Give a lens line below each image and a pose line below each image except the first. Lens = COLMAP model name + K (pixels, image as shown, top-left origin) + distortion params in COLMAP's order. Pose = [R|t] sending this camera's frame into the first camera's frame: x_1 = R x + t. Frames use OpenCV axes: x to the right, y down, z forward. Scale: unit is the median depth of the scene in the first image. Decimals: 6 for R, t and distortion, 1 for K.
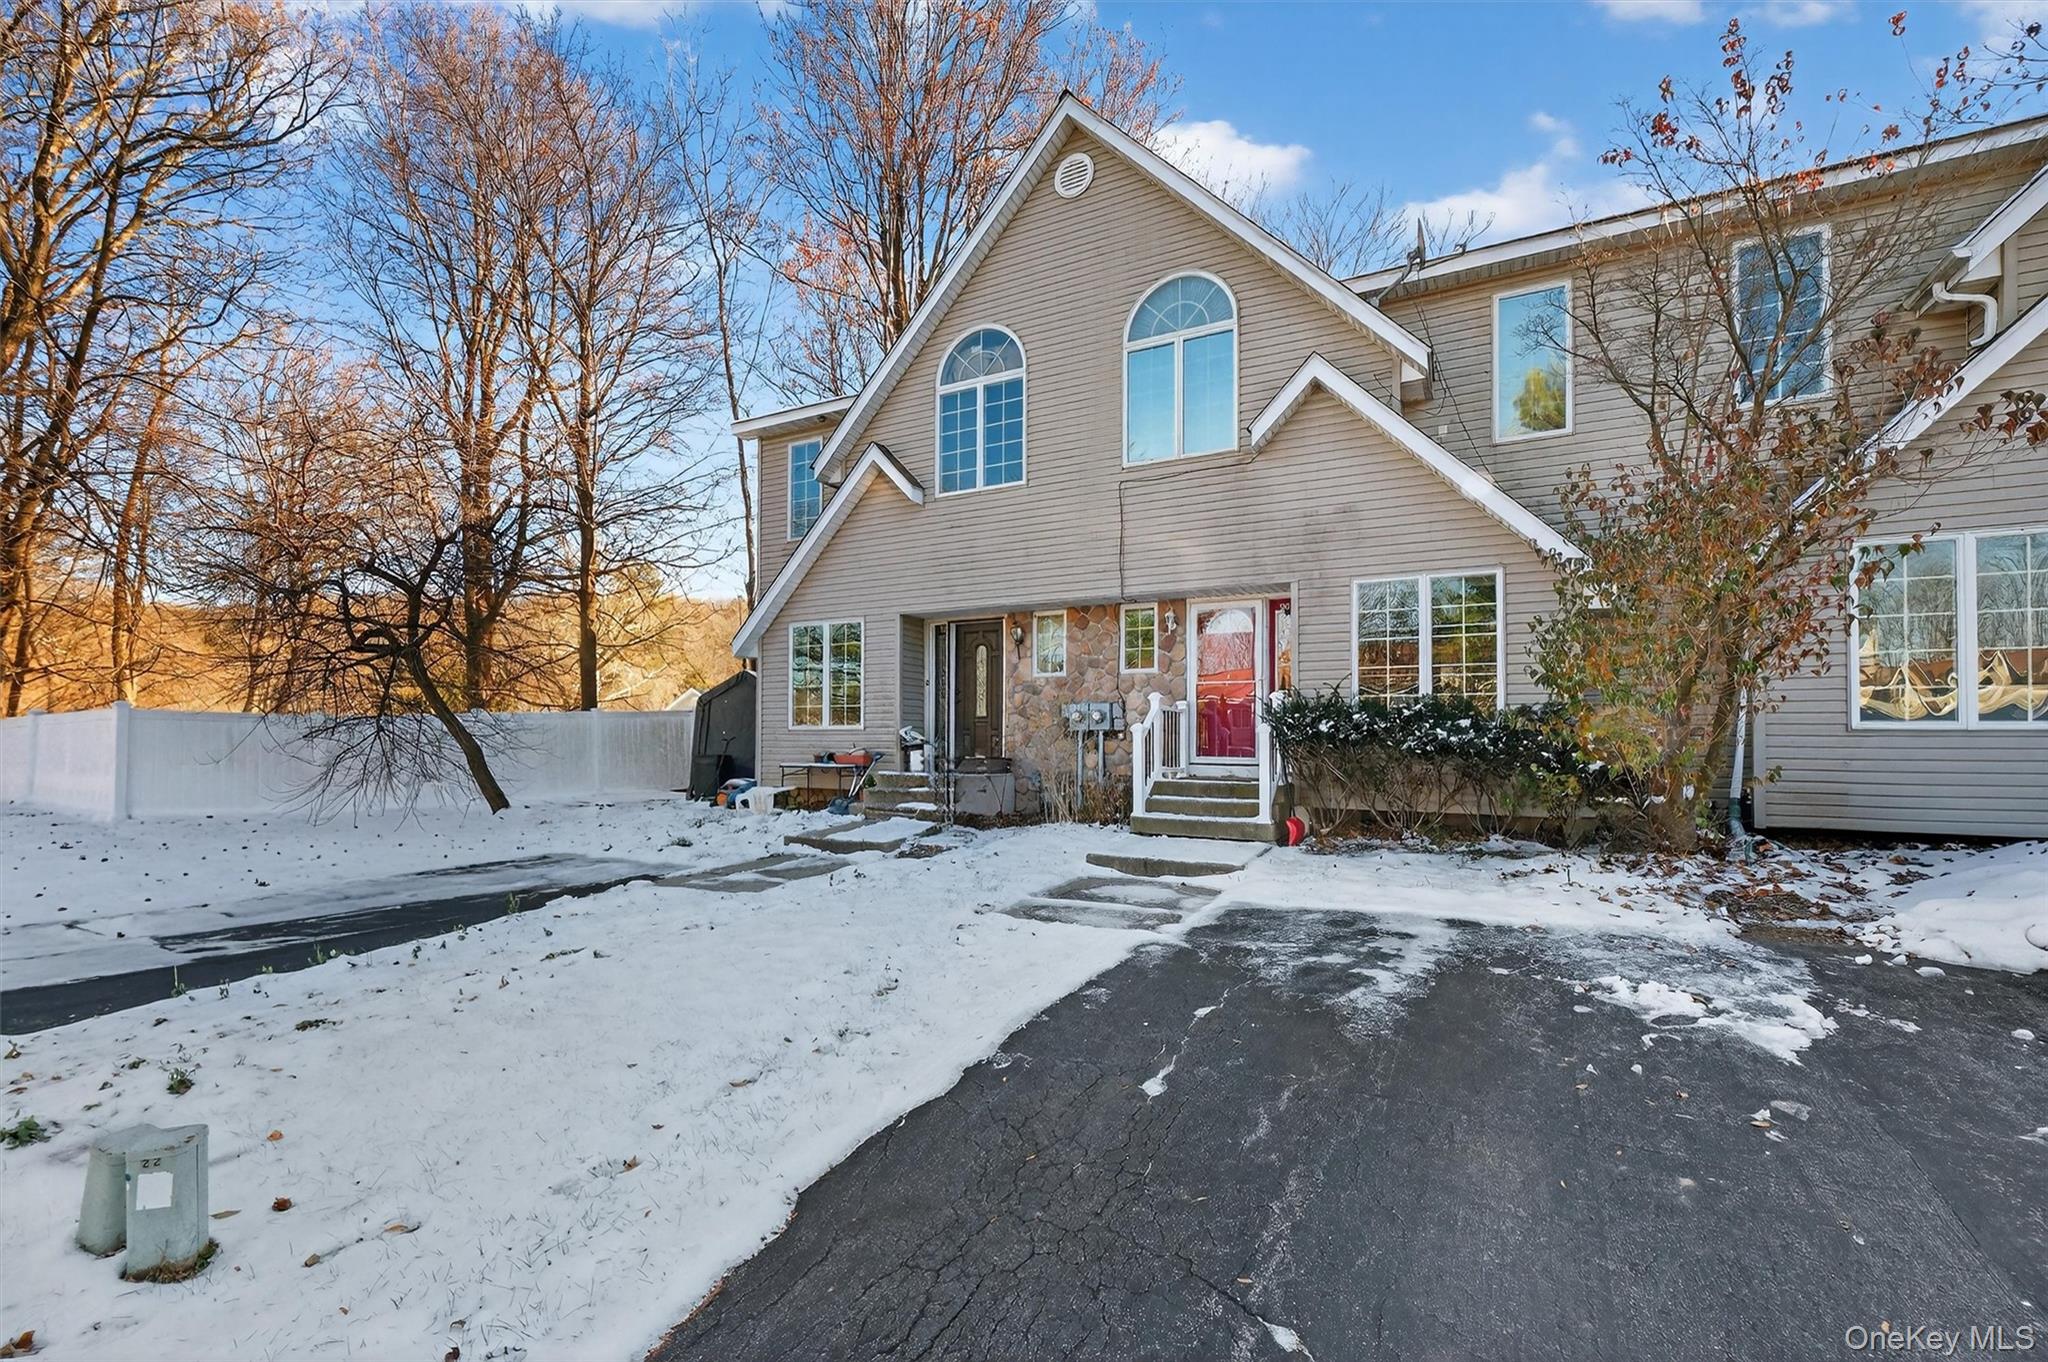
lens RADIAL K [[891.0, 0, 1017.2], [0, 891.0, 722.3], [0, 0, 1]] dist [-0.001872, 0.000089]
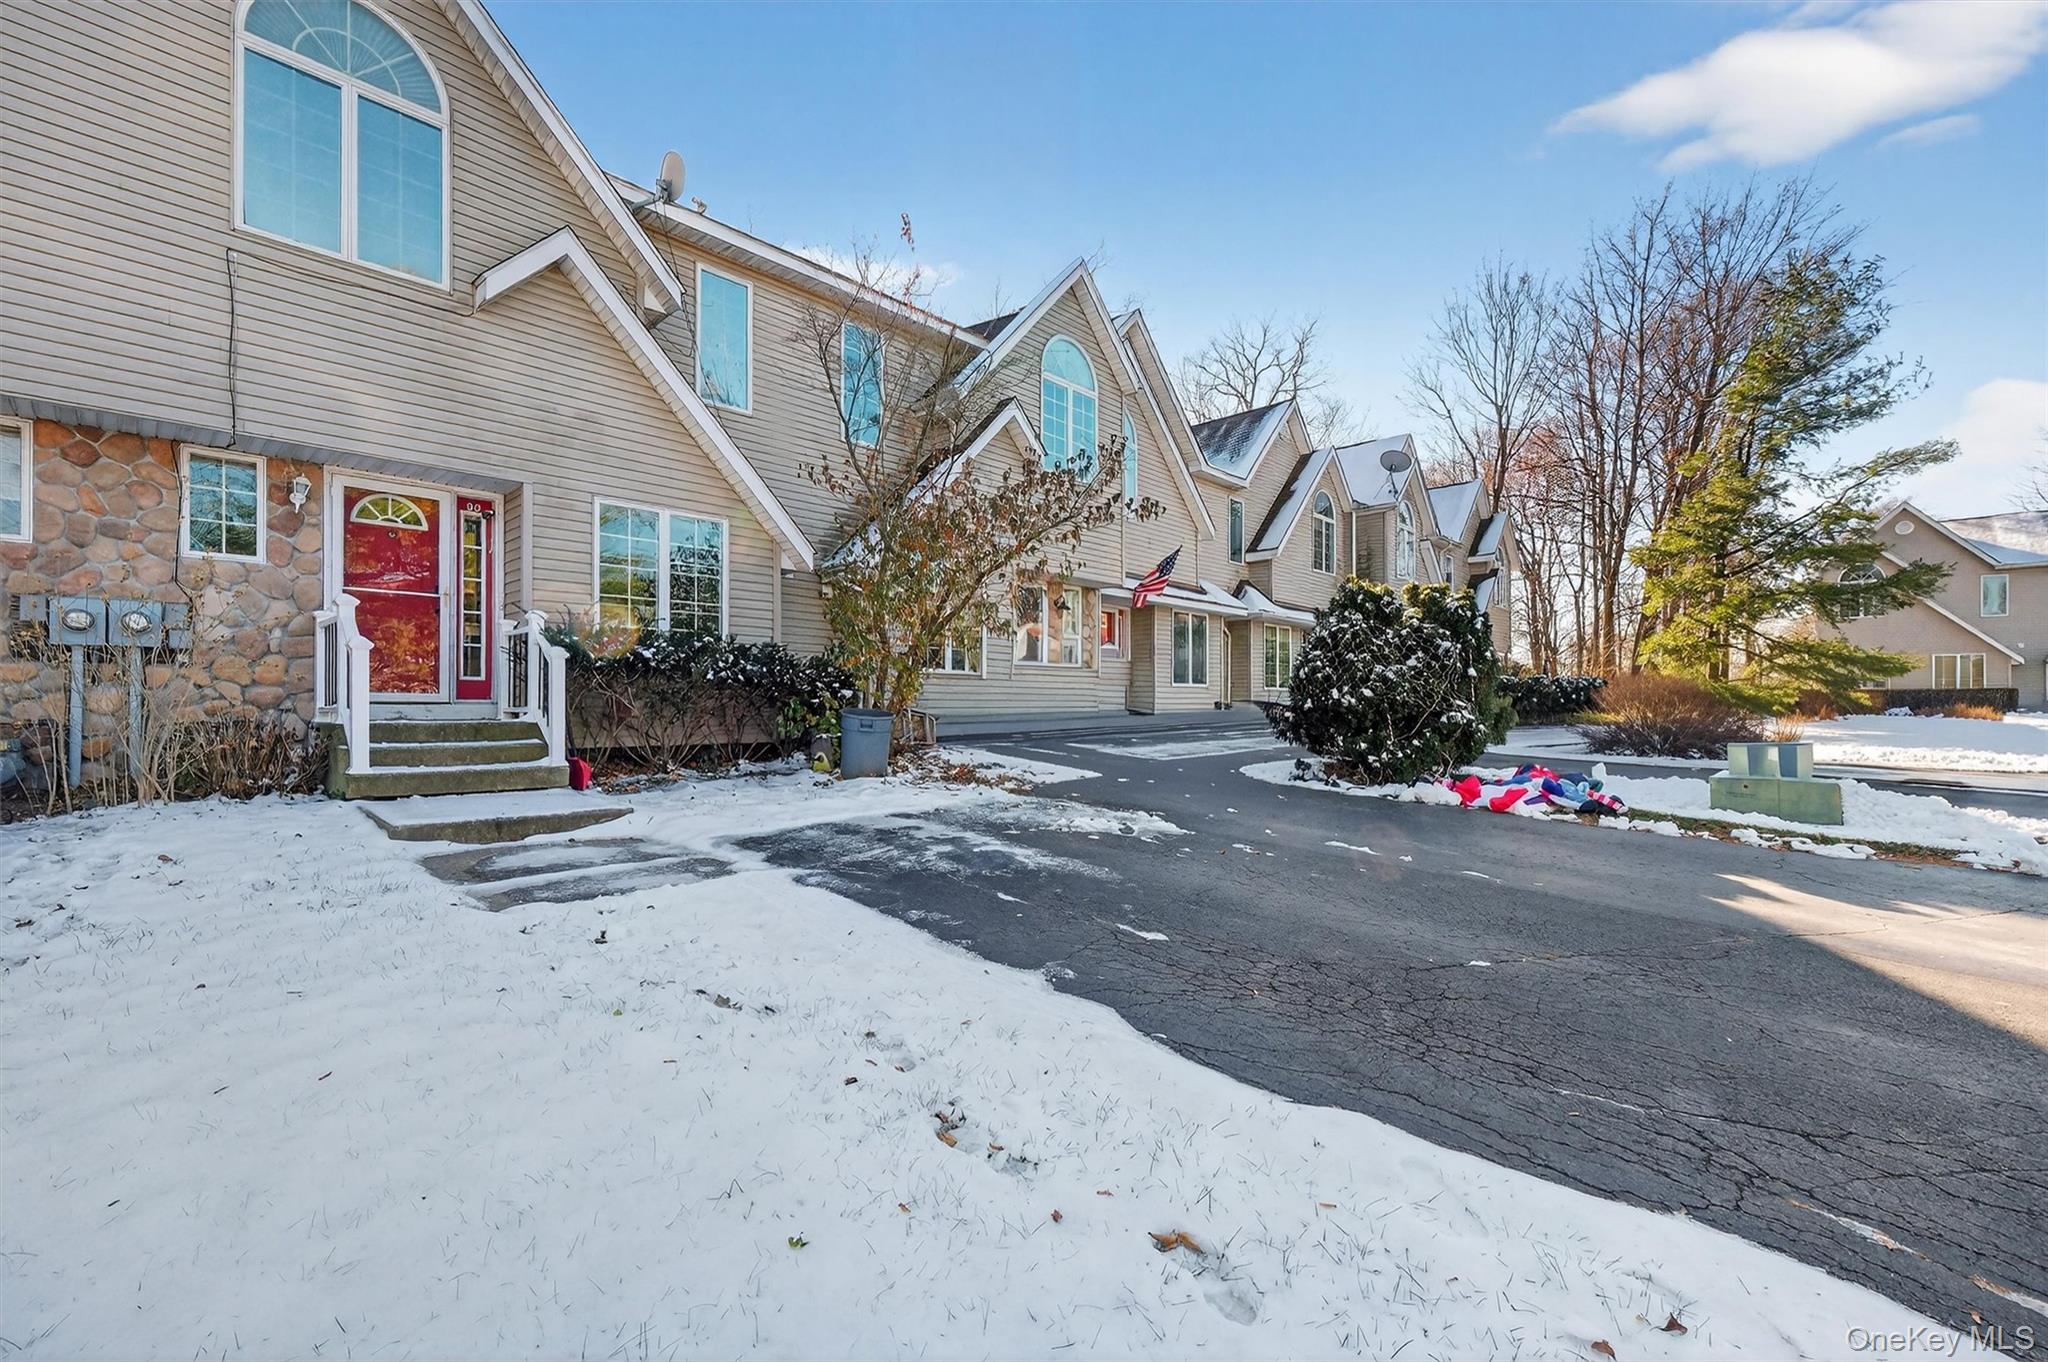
lens RADIAL K [[872.7, 0, 1024.1], [0, 872.7, 700.1], [0, 0, 1]] dist [0.012399, 0.000130]
pose [[0.251080, 0.002593, 0.967963, -0.342334], [-0.015283, 0.999882, 0.001286, 0.036017], [-0.967846, -0.015116, 0.251091, 0.304545]]
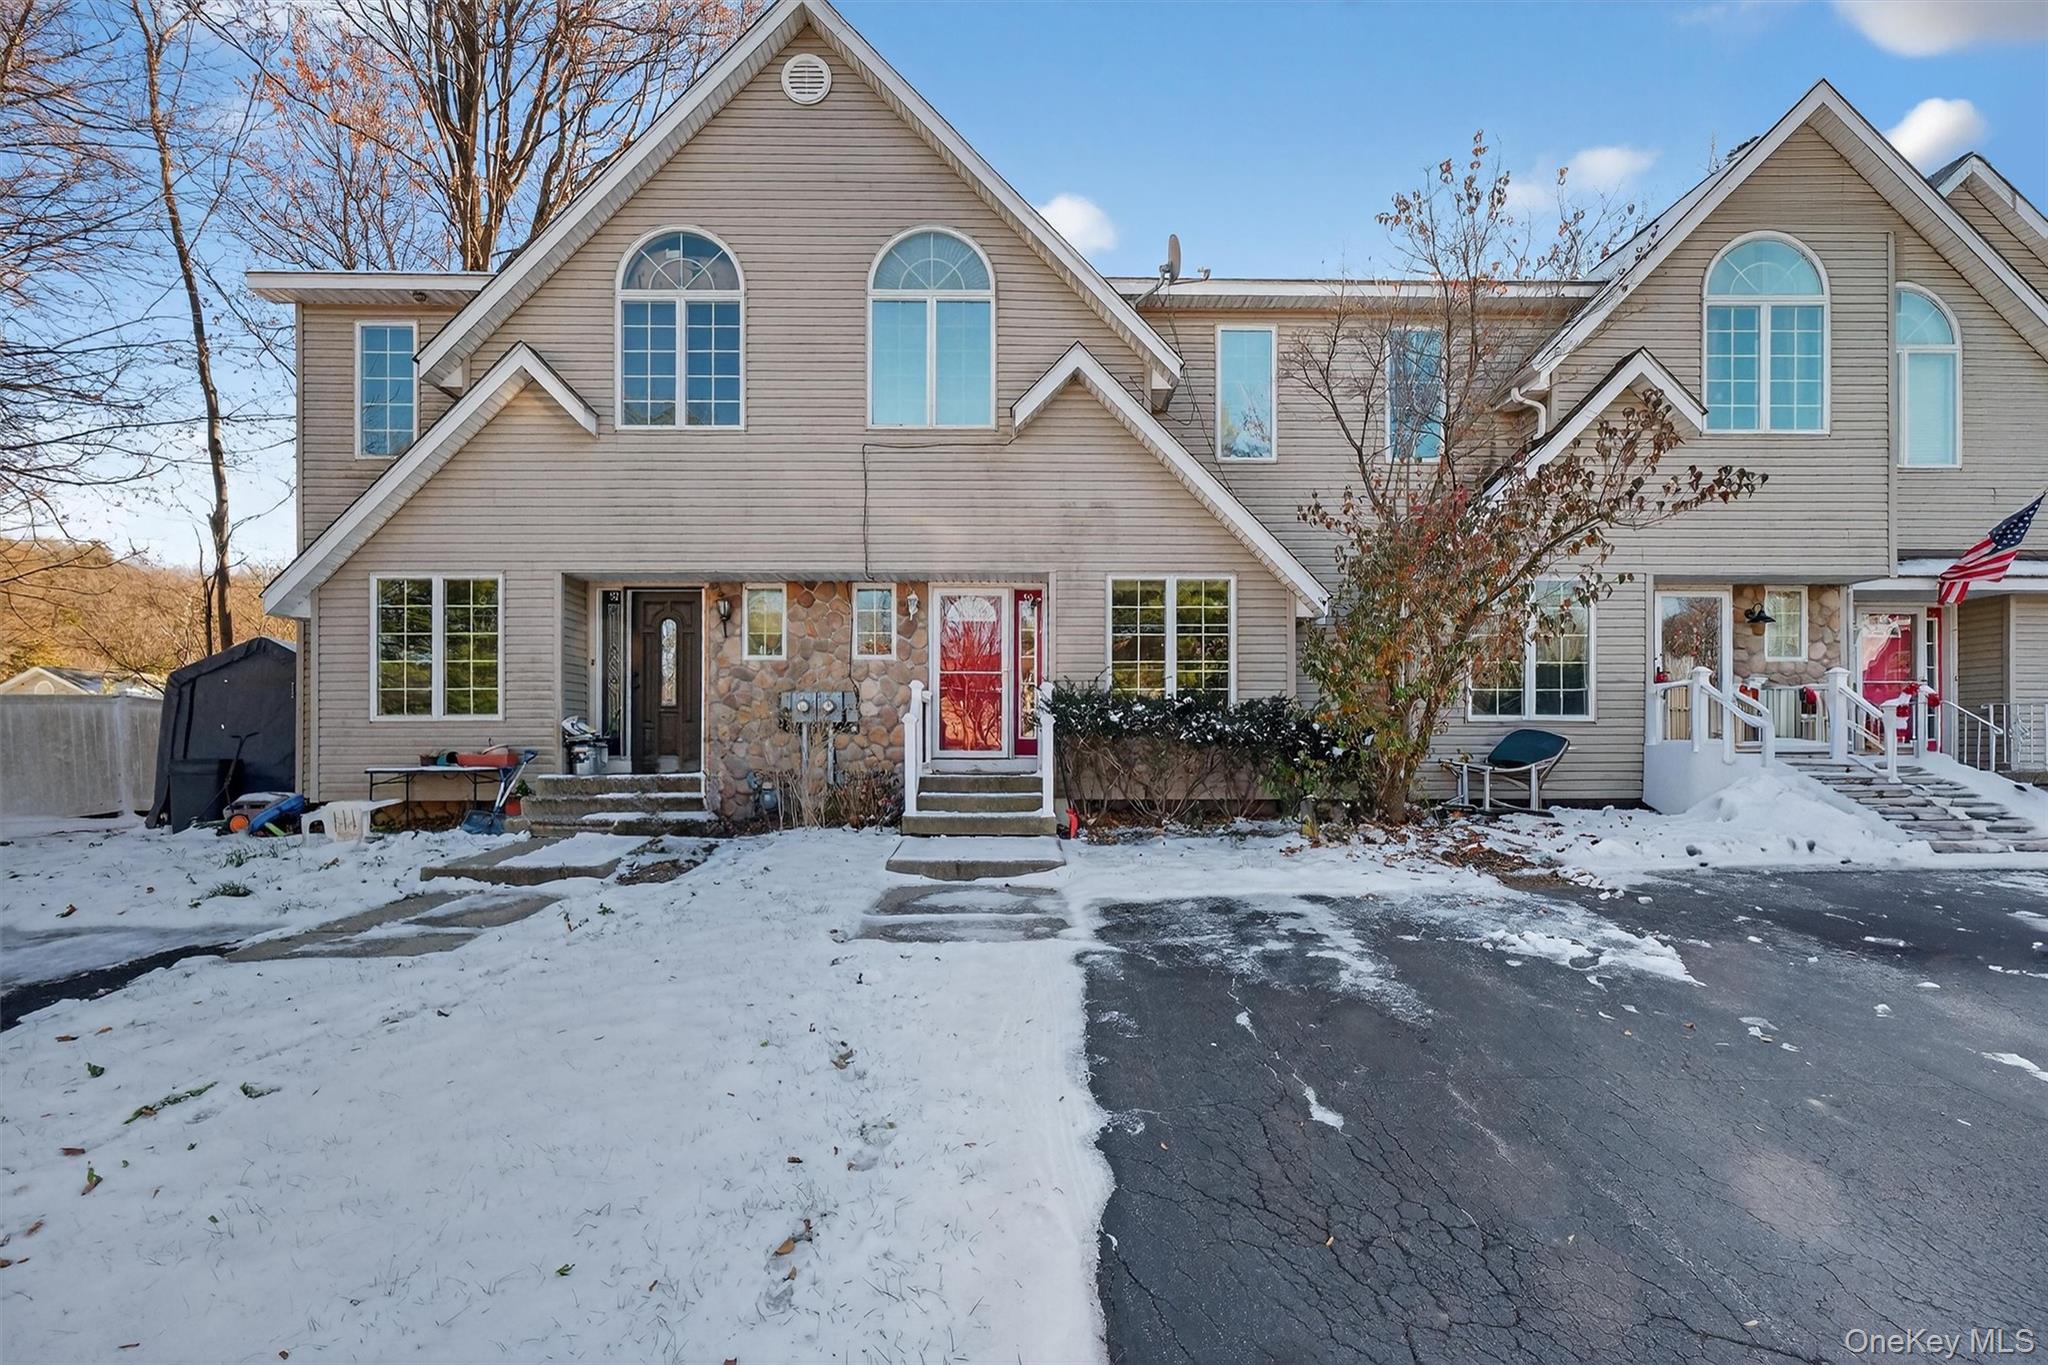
lens RADIAL K [[888.1, 0, 1033.6], [0, 888.1, 737.4], [0, 0, 1]] dist [0.001831, 0.000517]
pose [[0.868468, -0.003683, 0.495732, -0.180447], [-0.004442, 0.999874, 0.015211, 0.009933], [-0.495726, -0.015412, 0.868342, 0.136647]]
